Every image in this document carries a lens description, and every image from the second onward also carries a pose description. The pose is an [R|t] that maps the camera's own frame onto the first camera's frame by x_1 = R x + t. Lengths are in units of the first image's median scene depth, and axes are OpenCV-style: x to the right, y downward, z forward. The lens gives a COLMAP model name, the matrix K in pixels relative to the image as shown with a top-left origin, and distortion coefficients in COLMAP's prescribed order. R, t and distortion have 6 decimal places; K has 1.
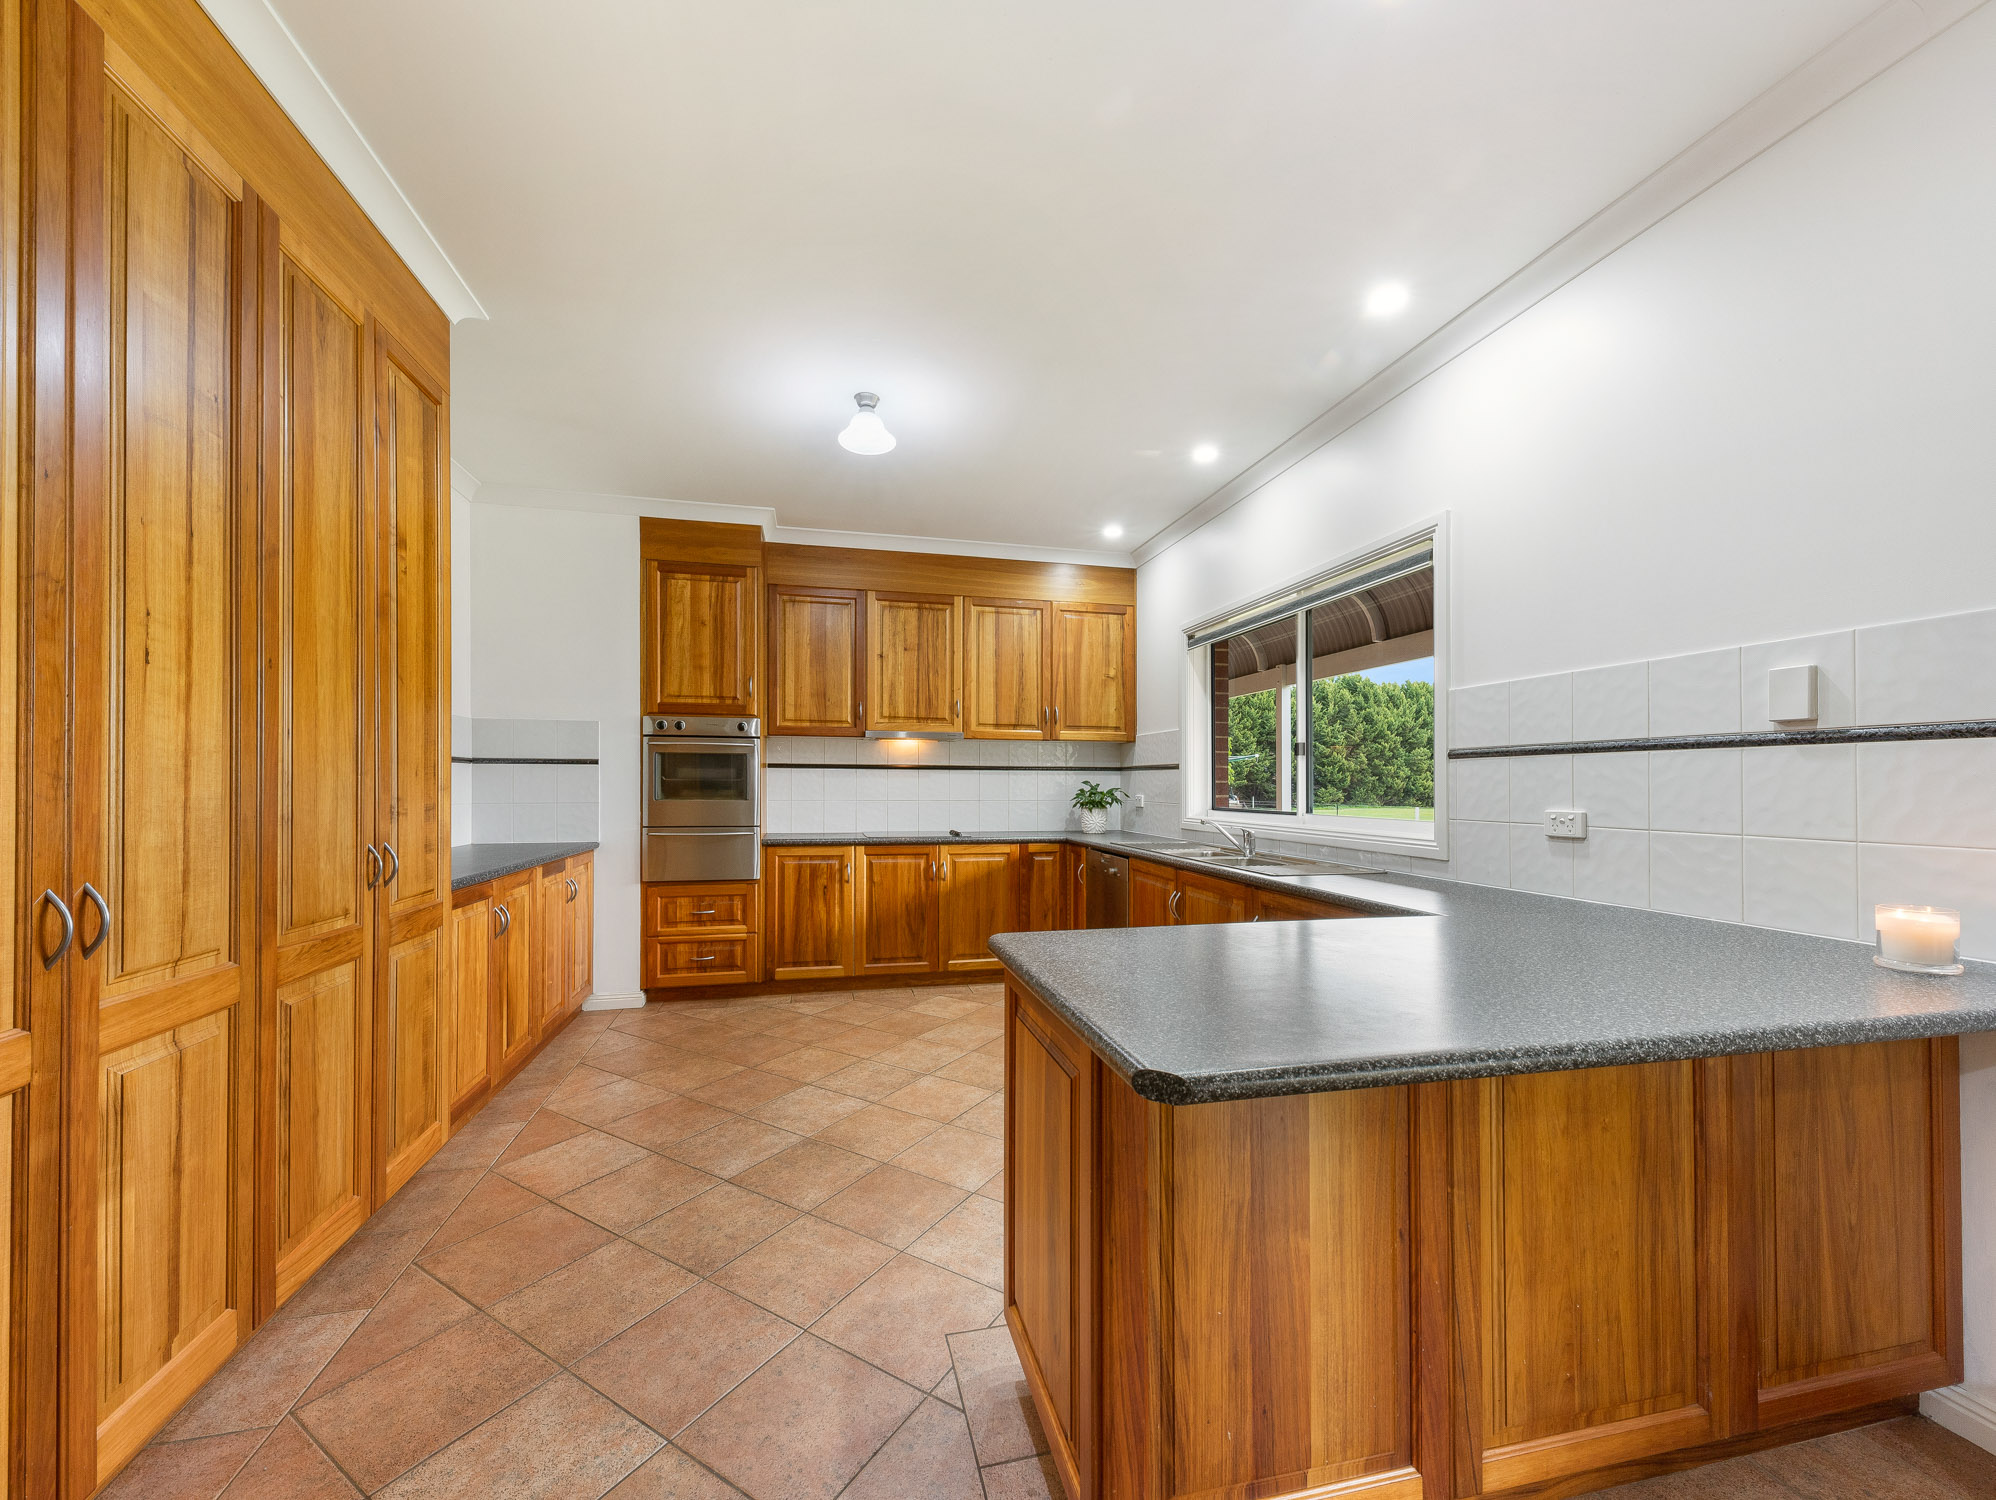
lens RADIAL K [[786.6, 0, 1001.9], [0, 786.6, 781.0], [0, 0, 1]] dist [0.016853, -0.008047]
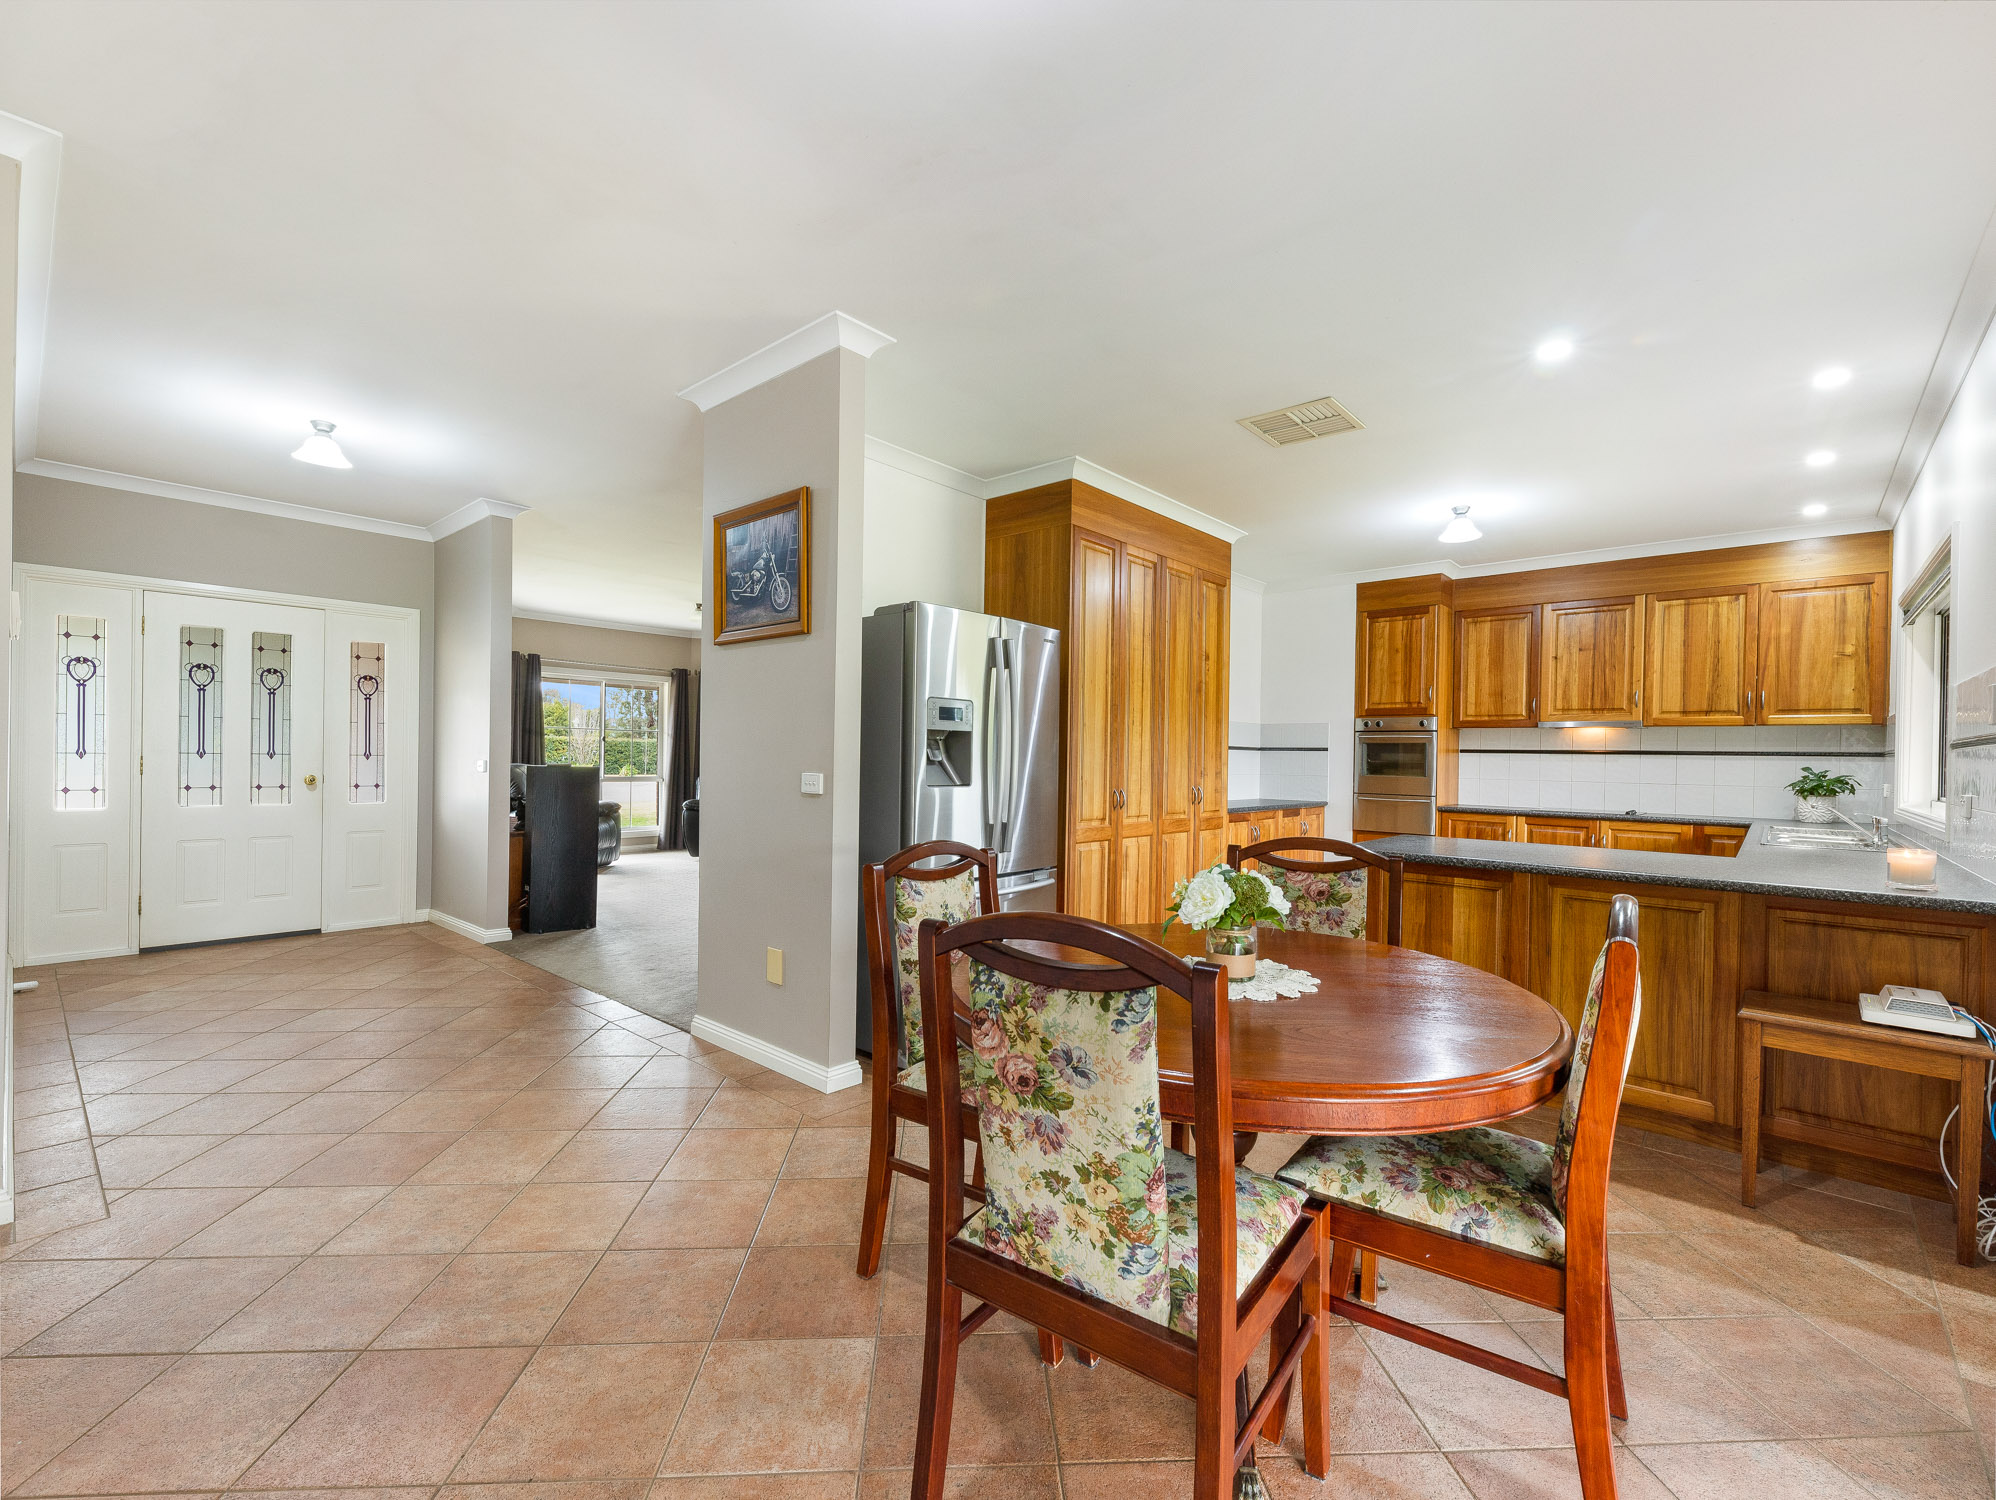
lens RADIAL K [[884.9, 0, 998.0], [0, 884.9, 750.0], [0, 0, 1]] dist [0.000796, 0.000230]
pose [[0.576235, 0.000210, -0.817284, 0.472974], [-0.010603, 0.999918, -0.007219, -0.003084], [0.817216, 0.012825, 0.576189, -0.464250]]
